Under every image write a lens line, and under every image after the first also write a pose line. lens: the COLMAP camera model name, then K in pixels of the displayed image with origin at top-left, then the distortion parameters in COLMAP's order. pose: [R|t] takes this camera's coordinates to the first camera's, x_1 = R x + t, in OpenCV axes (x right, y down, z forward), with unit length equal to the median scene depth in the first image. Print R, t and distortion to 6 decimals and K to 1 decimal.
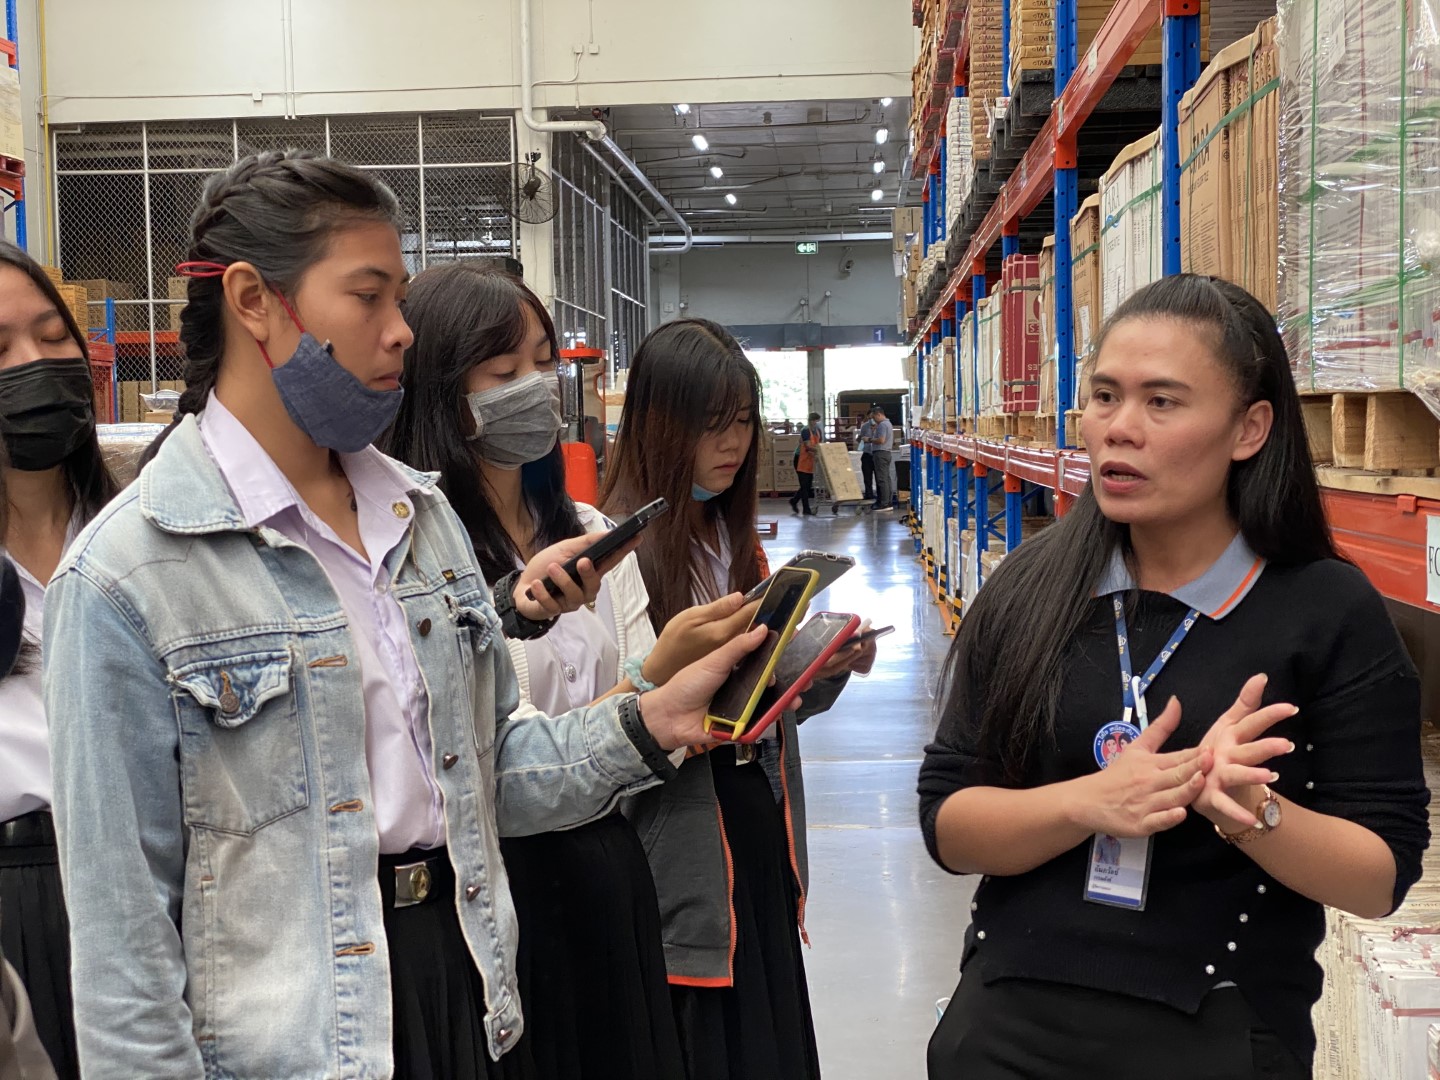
lens RADIAL K [[2151.7, 0, 705.7], [0, 2151.7, 548.1], [0, 0, 1]] dist [0.156945, -0.183116]
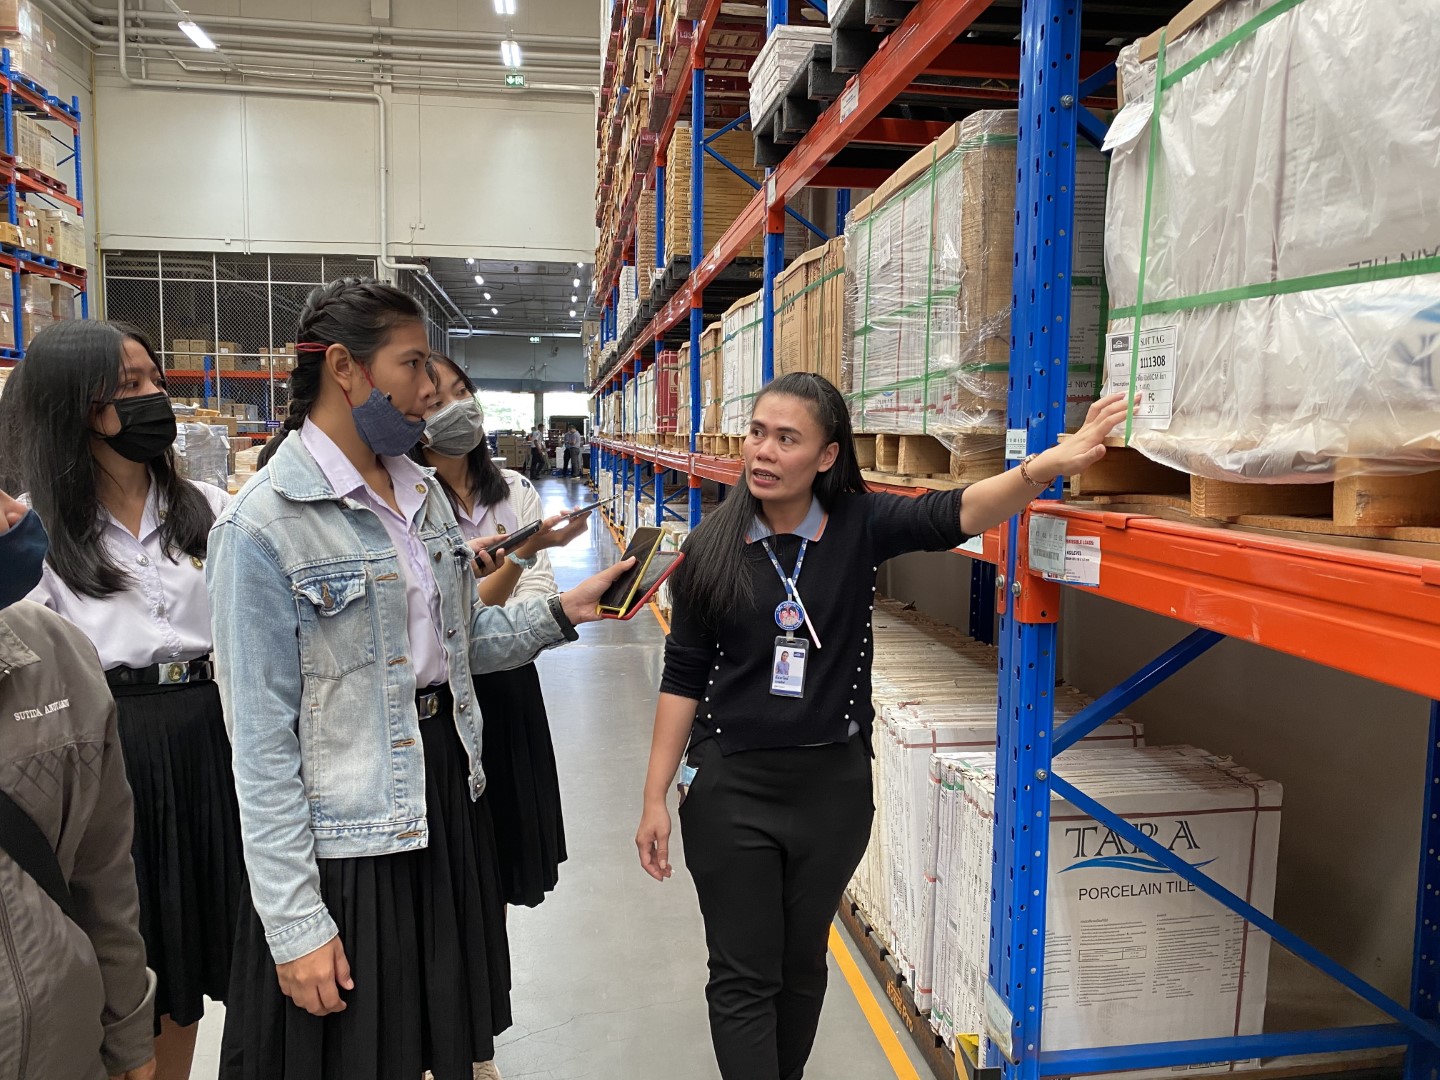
lens RADIAL K [[1105.2, 0, 720.0], [0, 1105.2, 540.0], [0, 0, 1]] dist [0.087866, -0.160749]
pose [[0.976040, 0.009557, 0.217379, -0.027406], [-0.017778, 0.999197, 0.035897, -0.003391], [-0.216862, -0.038901, 0.975427, 0.021051]]
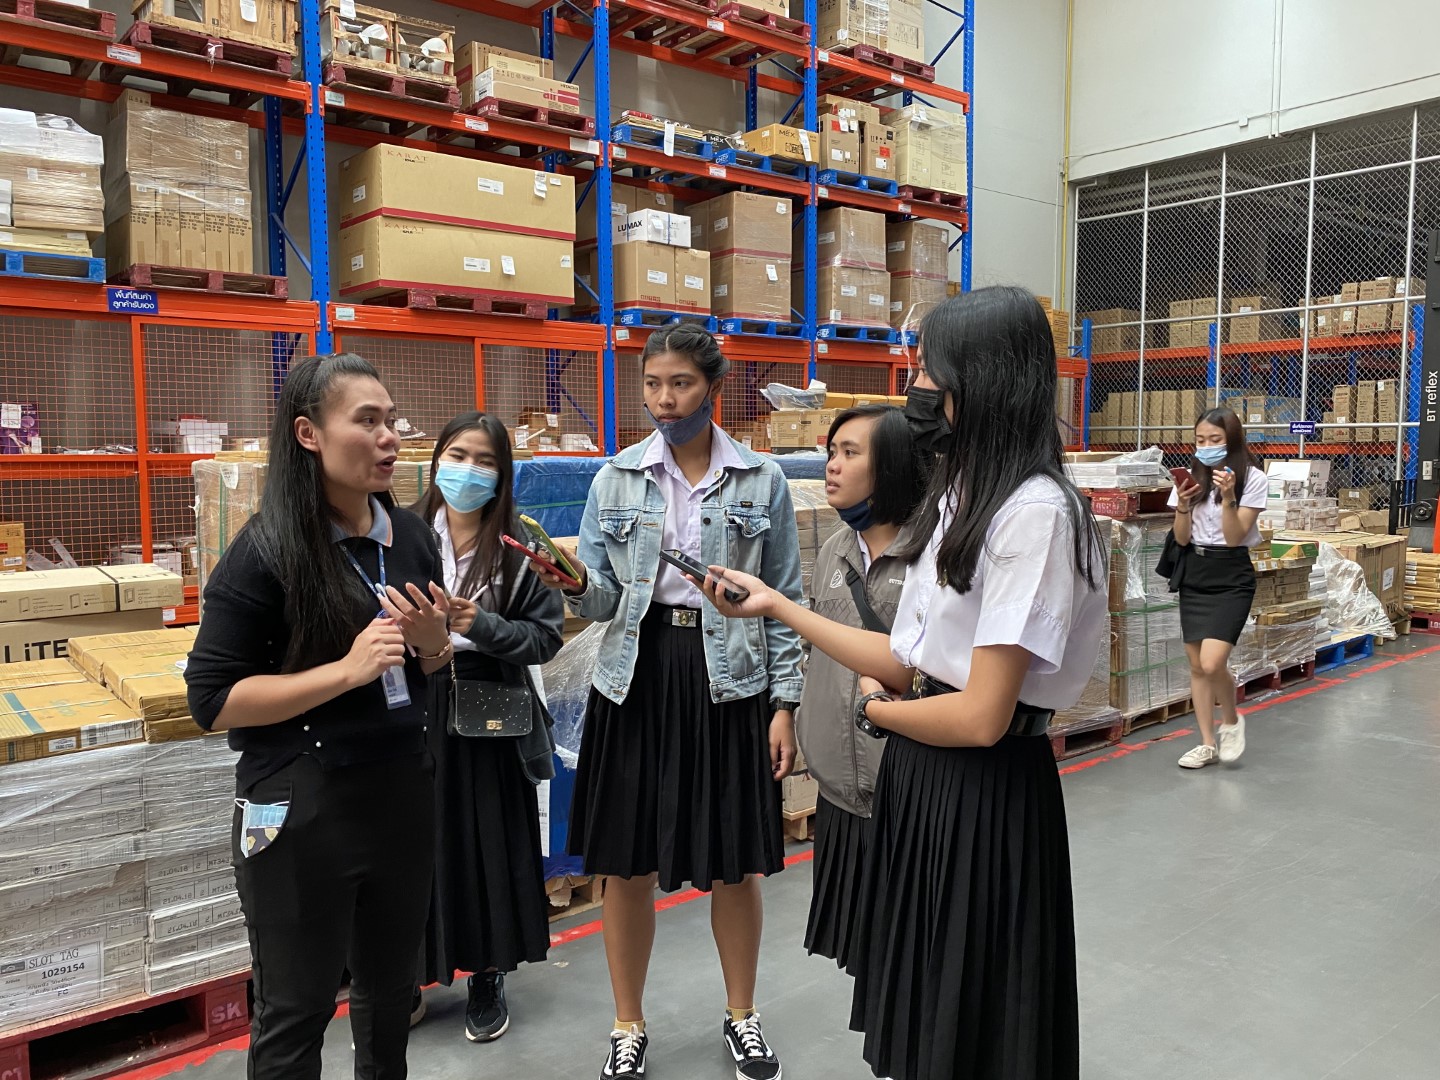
lens RADIAL K [[1106.4, 0, 725.6], [0, 1106.4, 531.6], [0, 0, 1]] dist [0.012066, -0.000452]
pose [[0.689167, 0.076059, -0.720599, 0.104004], [-0.051152, 0.997101, 0.056323, -0.092221], [0.722795, -0.001955, 0.691060, 1.660825]]
